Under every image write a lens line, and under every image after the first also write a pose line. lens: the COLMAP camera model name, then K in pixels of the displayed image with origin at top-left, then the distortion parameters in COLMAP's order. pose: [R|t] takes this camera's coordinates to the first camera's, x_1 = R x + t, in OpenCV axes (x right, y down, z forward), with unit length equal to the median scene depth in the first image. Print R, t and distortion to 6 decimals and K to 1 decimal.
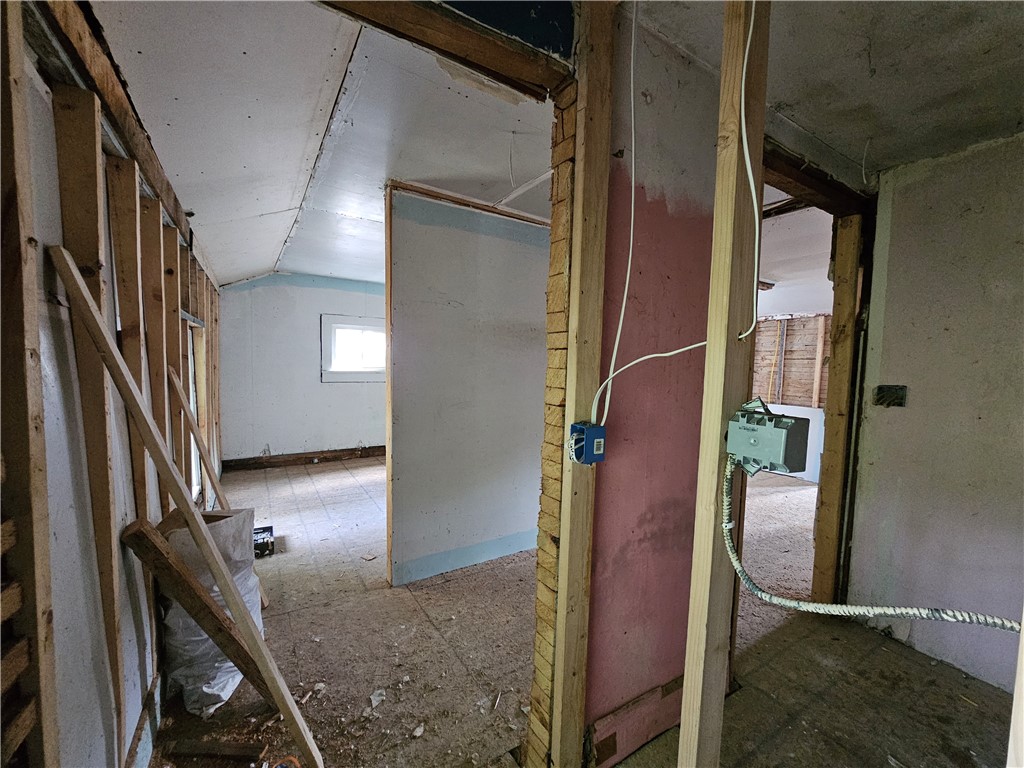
lens RADIAL K [[420.8, 0, 511.2], [0, 420.8, 387.6], [0, 0, 1]] dist [-0.003057, 0.000359]
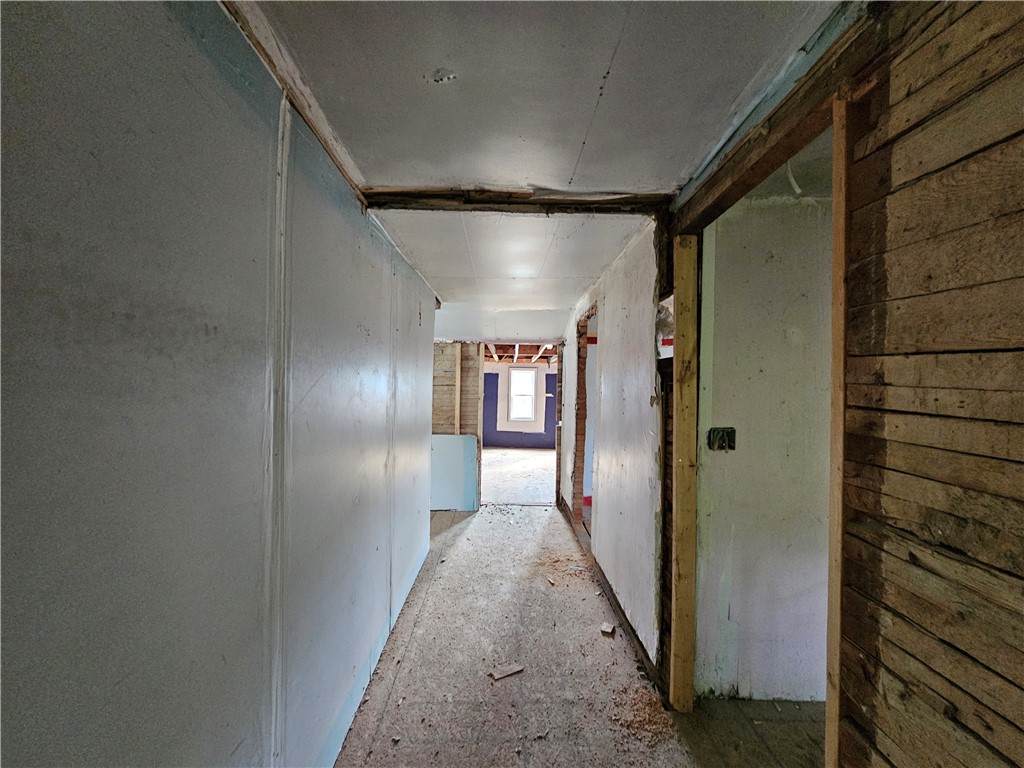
lens RADIAL K [[420.8, 0, 514.8], [0, 420.8, 387.2], [0, 0, 1]] dist [-0.003057, 0.000359]
pose [[0.521541, -0.019066, 0.853013, -0.126371], [0.056140, 0.998351, -0.012010, -0.105898], [-0.851377, 0.054152, 0.521751, 0.868630]]
